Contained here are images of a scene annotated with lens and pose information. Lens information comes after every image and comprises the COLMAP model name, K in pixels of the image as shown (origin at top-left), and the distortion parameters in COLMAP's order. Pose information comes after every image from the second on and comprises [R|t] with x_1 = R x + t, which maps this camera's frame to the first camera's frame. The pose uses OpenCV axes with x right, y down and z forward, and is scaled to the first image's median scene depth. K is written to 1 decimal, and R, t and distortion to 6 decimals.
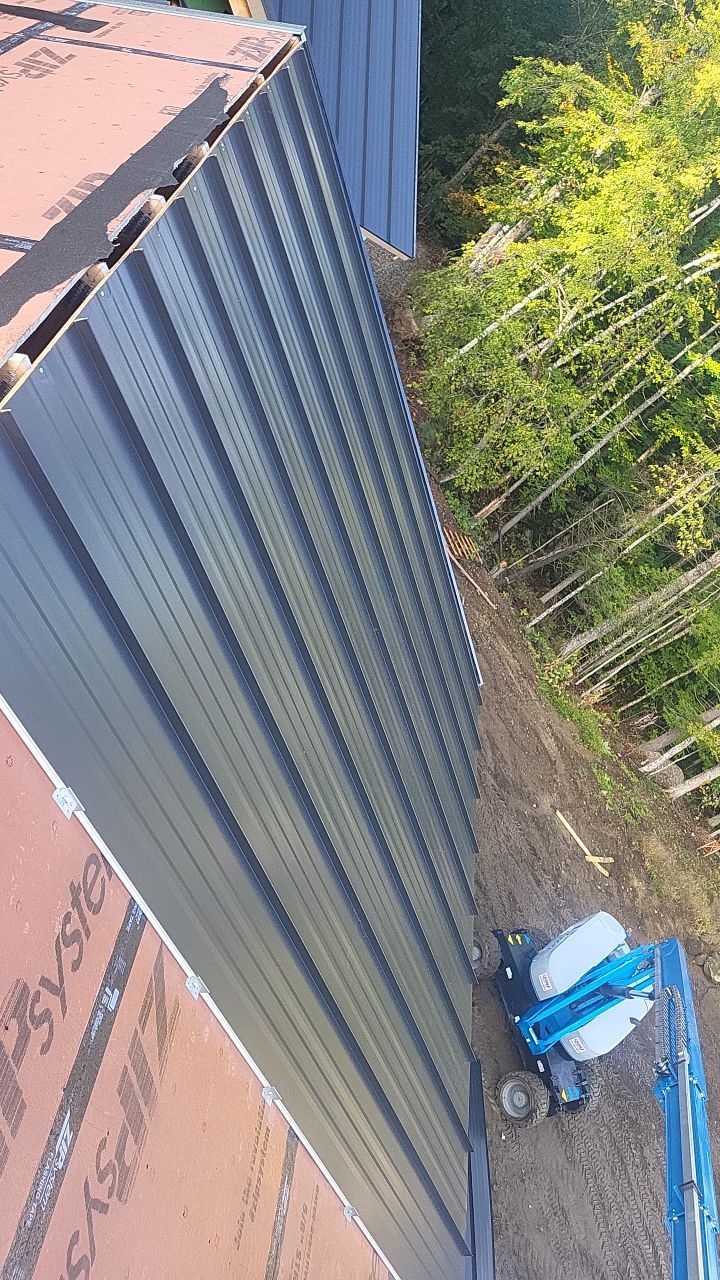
lens RADIAL K [[976.1, 0, 355.2], [0, 976.1, 651.5], [0, 0, 1]] dist [0.058004, -0.052828]
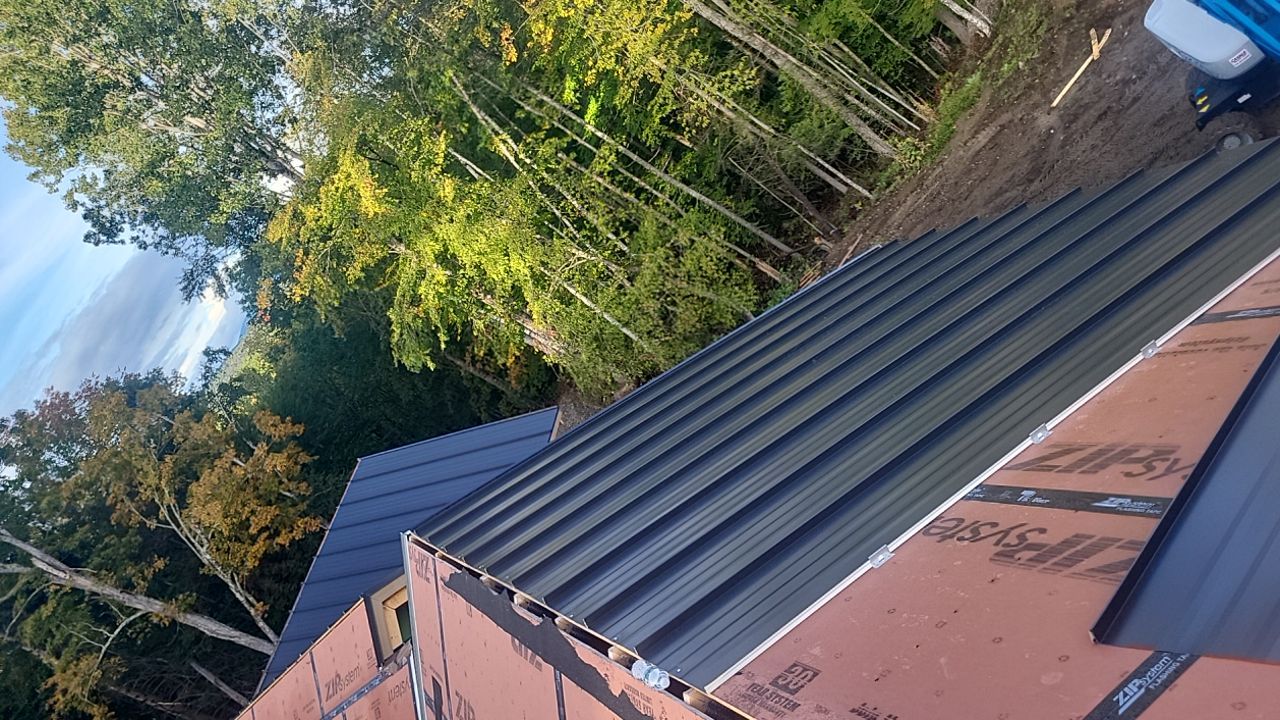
lens RADIAL K [[1005.2, 0, 656.6], [0, 1005.2, 360.8], [0, 0, 1]] dist [0.054889, -0.058987]
pose [[-0.260660, -0.962364, 0.076887, -0.004543], [0.916591, -0.271697, -0.293327, 0.032236], [0.303178, -0.005985, 0.952915, -0.042023]]
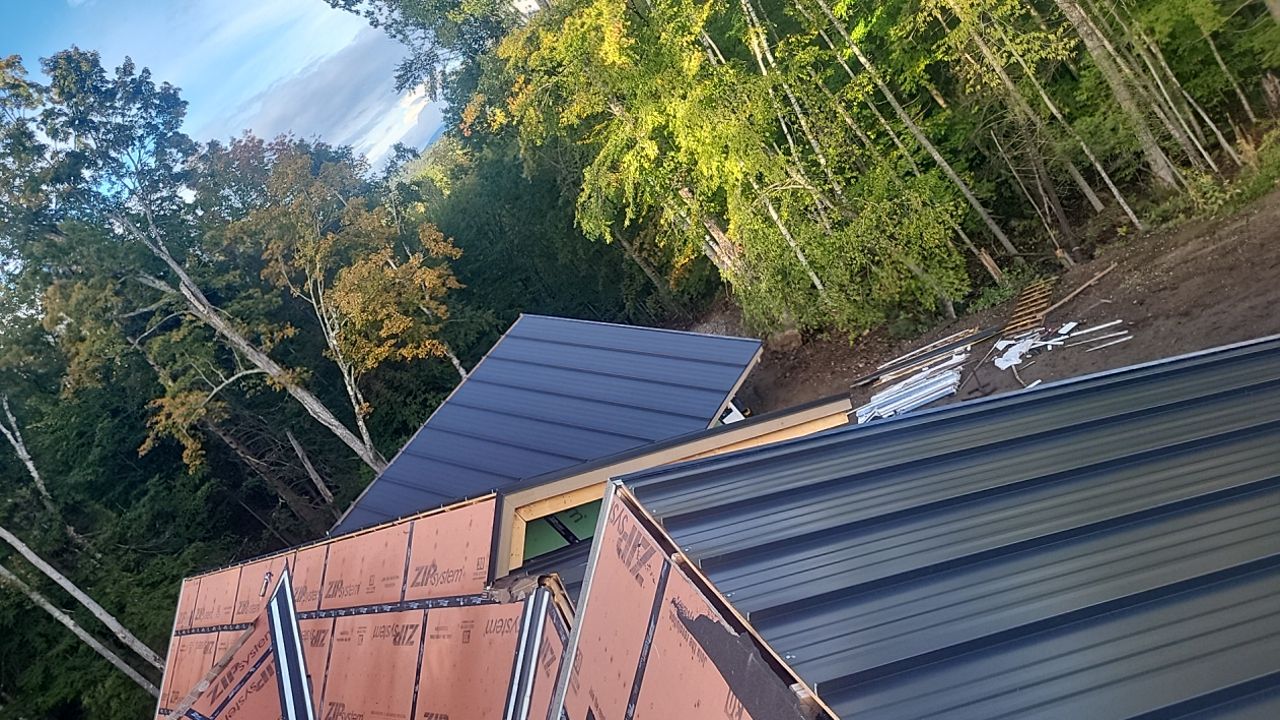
lens RADIAL K [[976.1, 0, 643.0], [0, 976.1, 345.4], [0, 0, 1]] dist [0.058004, -0.052828]
pose [[0.100543, -0.994708, 0.021137, 0.011739], [0.902594, 0.082253, -0.422562, -0.049278], [0.418588, 0.061564, 0.906087, 0.040789]]
